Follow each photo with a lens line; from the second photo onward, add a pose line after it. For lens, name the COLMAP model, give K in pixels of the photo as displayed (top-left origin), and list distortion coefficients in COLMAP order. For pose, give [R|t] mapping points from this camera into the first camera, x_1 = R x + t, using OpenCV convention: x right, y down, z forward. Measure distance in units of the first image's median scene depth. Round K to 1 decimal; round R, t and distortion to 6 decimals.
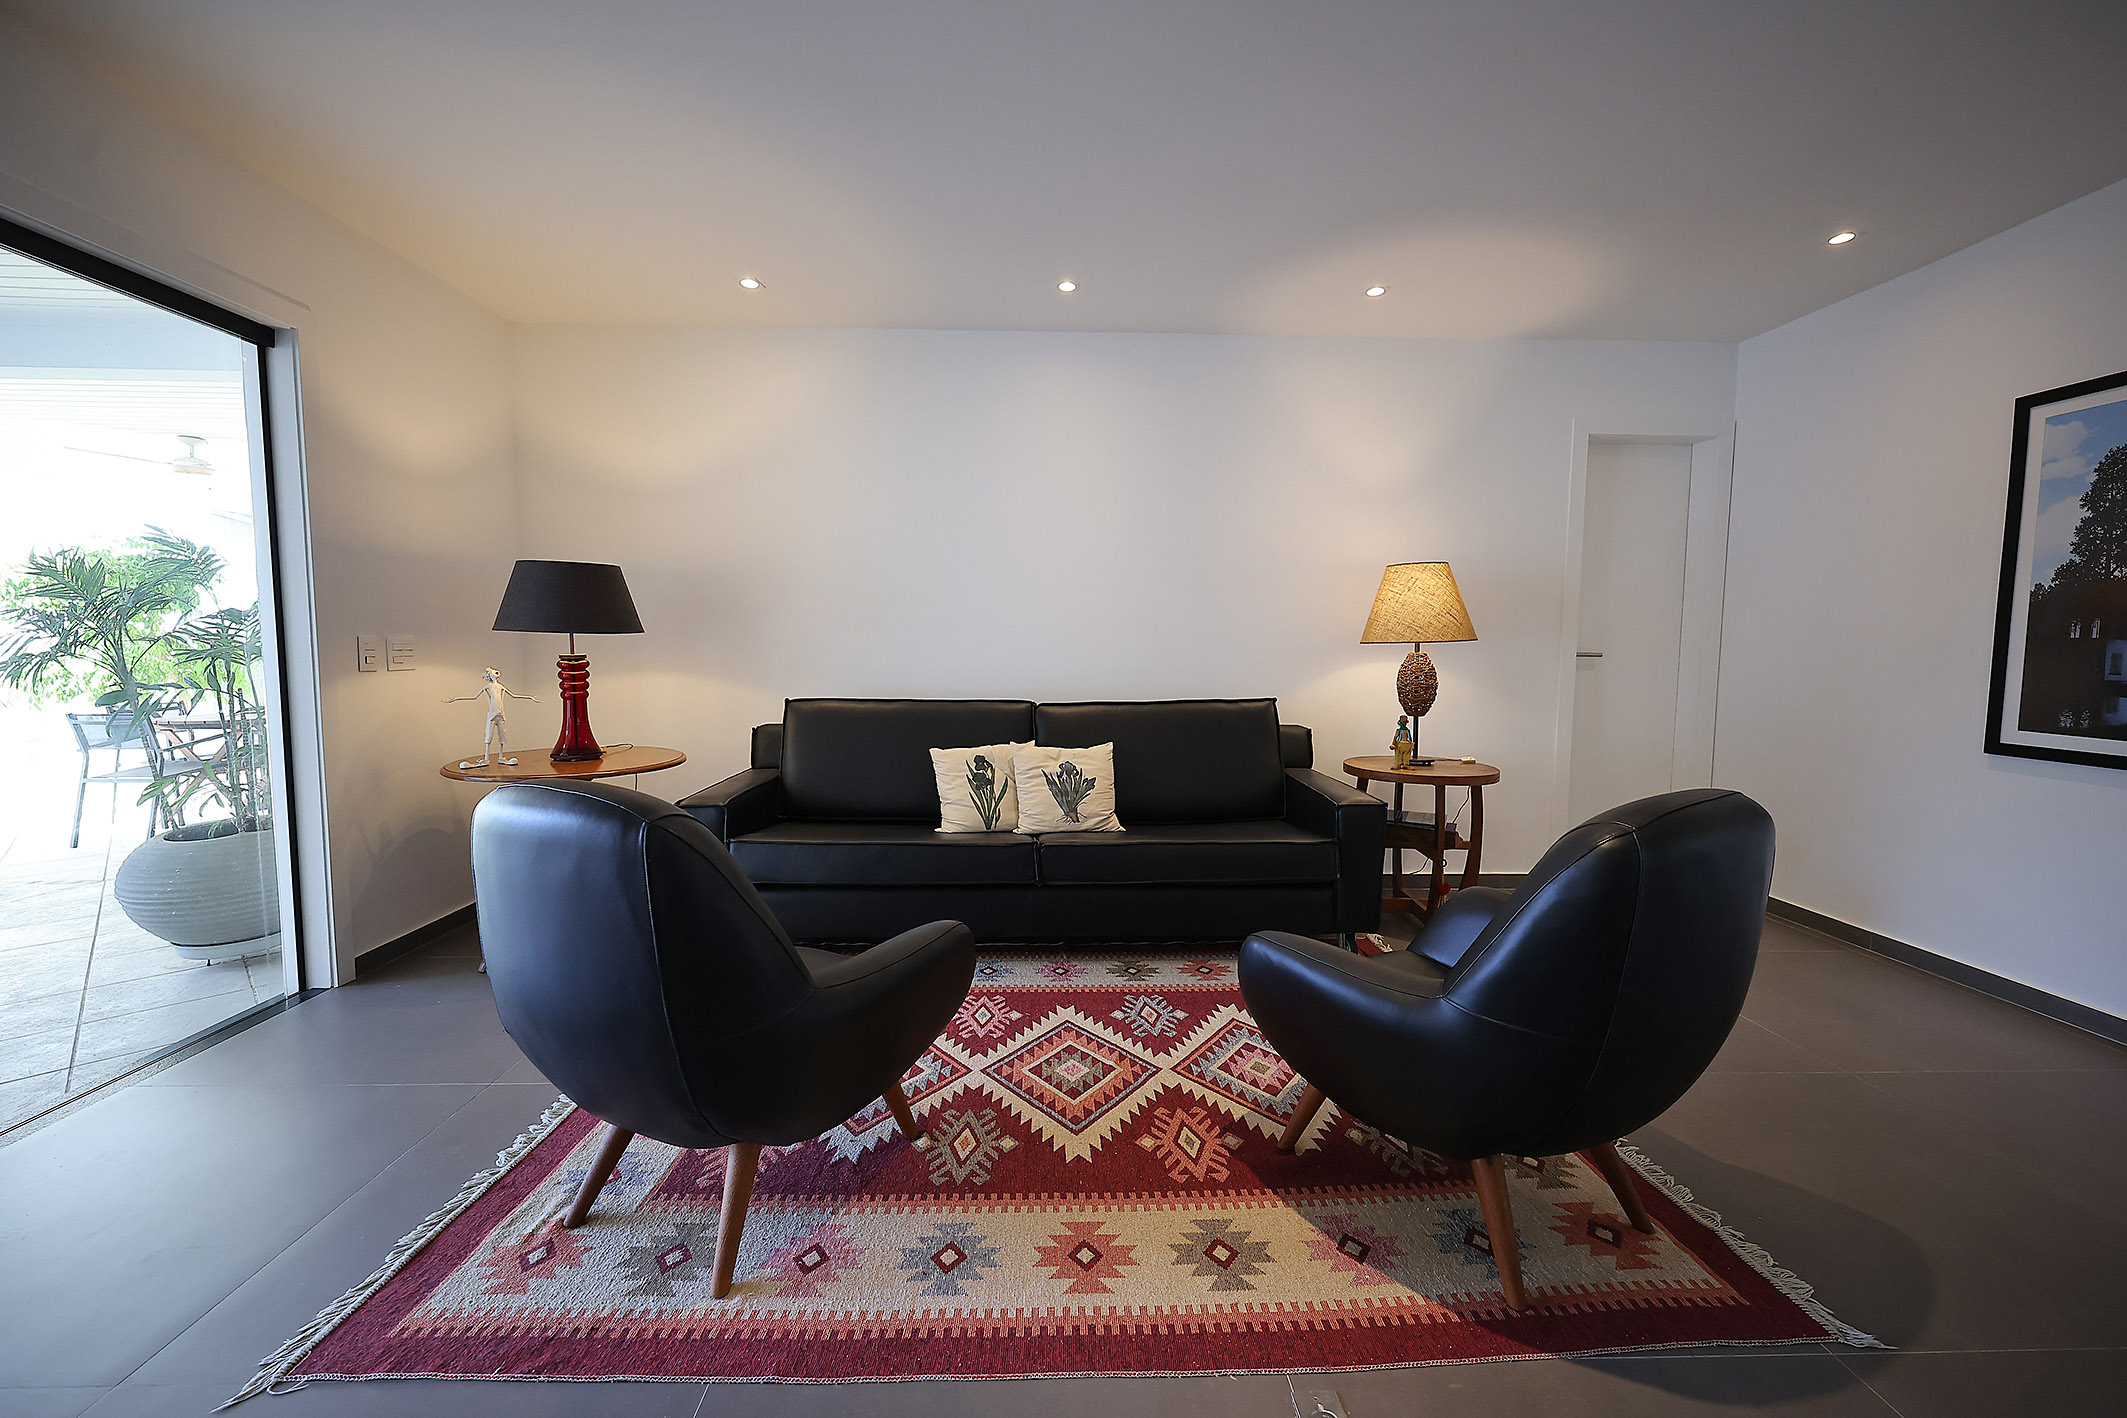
lens RADIAL K [[853.4, 0, 1062.8], [0, 853.4, 710.6], [0, 0, 1]] dist [-0.001461, 0.000304]
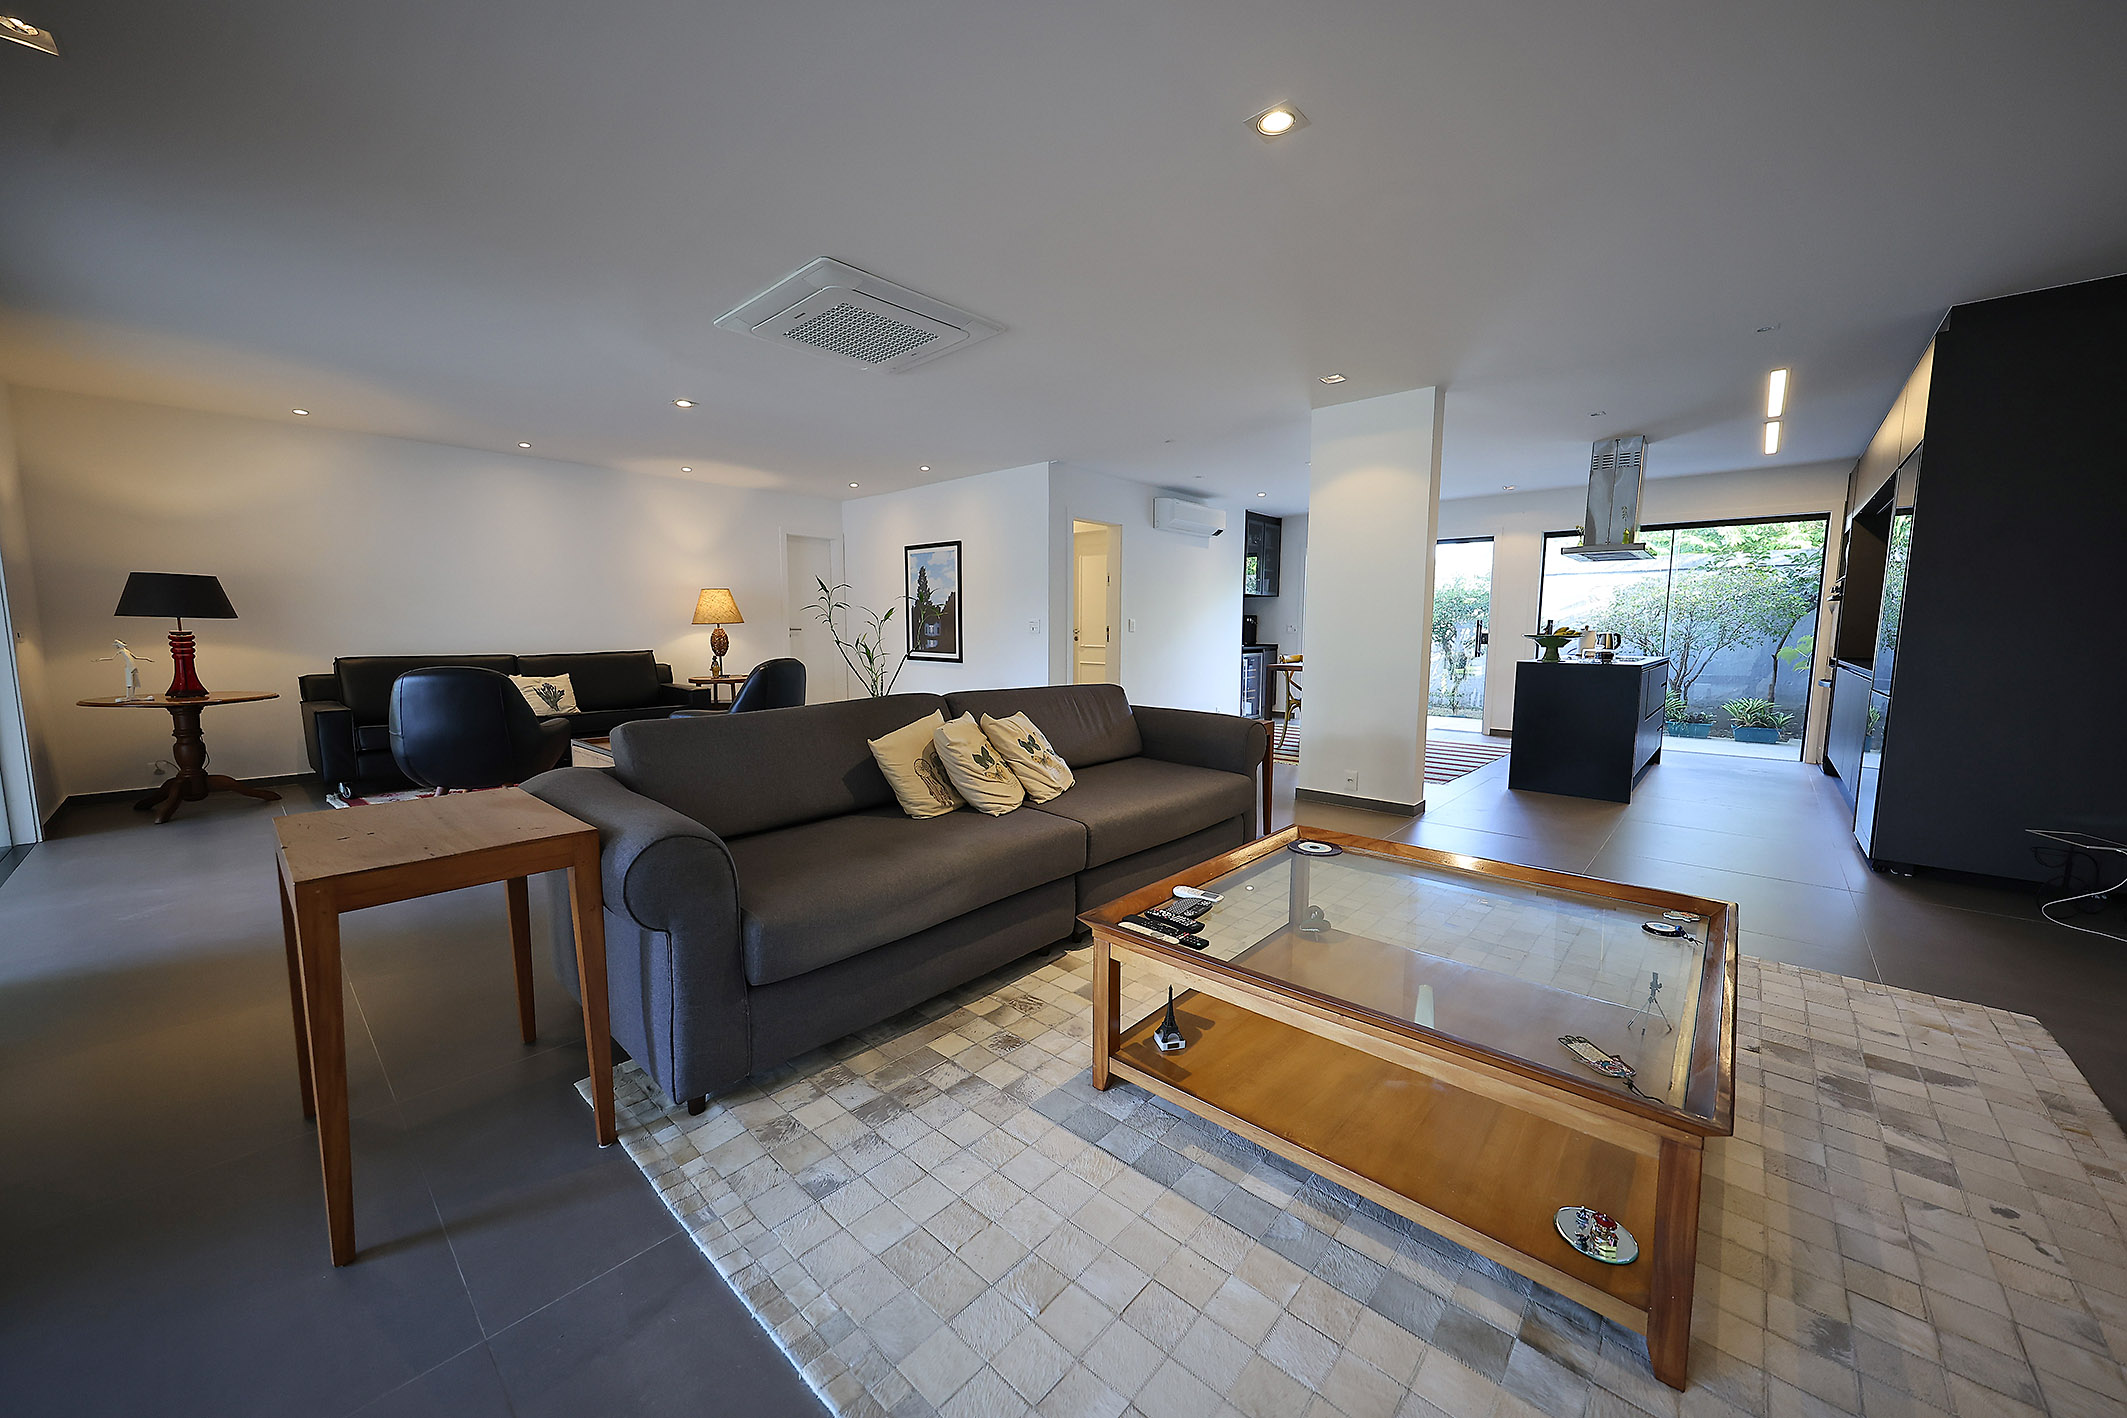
lens RADIAL K [[762.7, 0, 1065.3], [0, 762.7, 709.9], [0, 0, 1]] dist [0.004535, 0.000062]
pose [[0.689882, -0.080890, 0.719388, -0.475432], [0.058664, 0.996716, 0.055815, 0.098256], [-0.721541, 0.003697, 0.692362, -1.193392]]
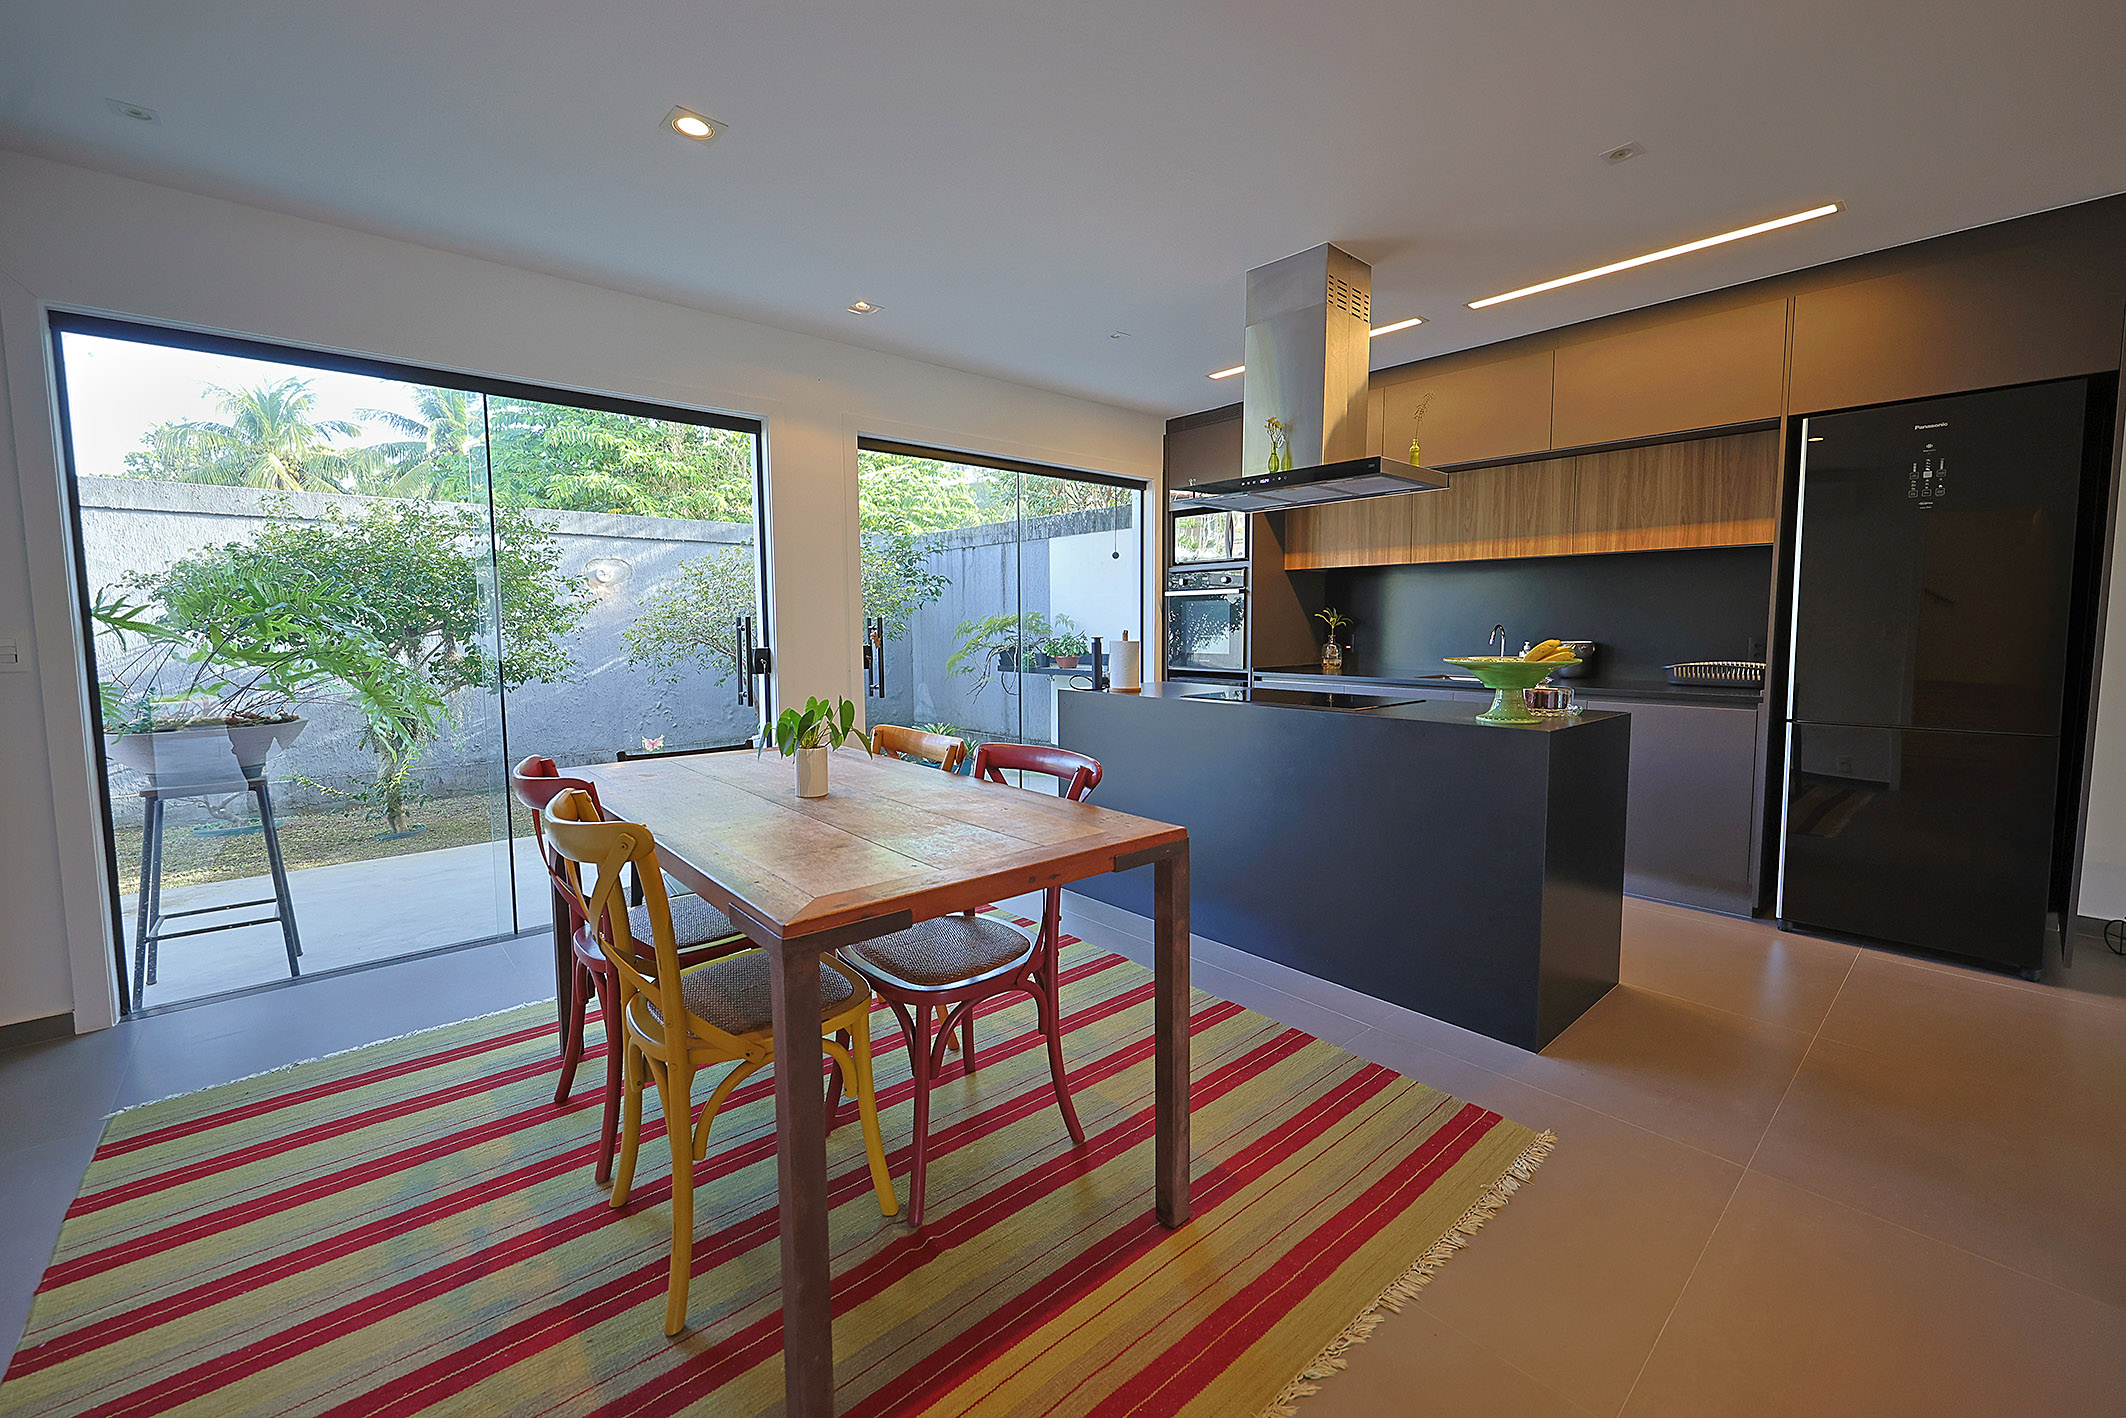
lens RADIAL K [[866.5, 0, 1078.5], [0, 866.5, 682.4], [0, 0, 1]] dist [-0.000595, -0.000106]
pose [[-0.643602, -0.056129, 0.763299, 1.144267], [0.059628, 0.990599, 0.123120, -0.009994], [-0.763034, 0.124754, -0.634205, 0.019884]]
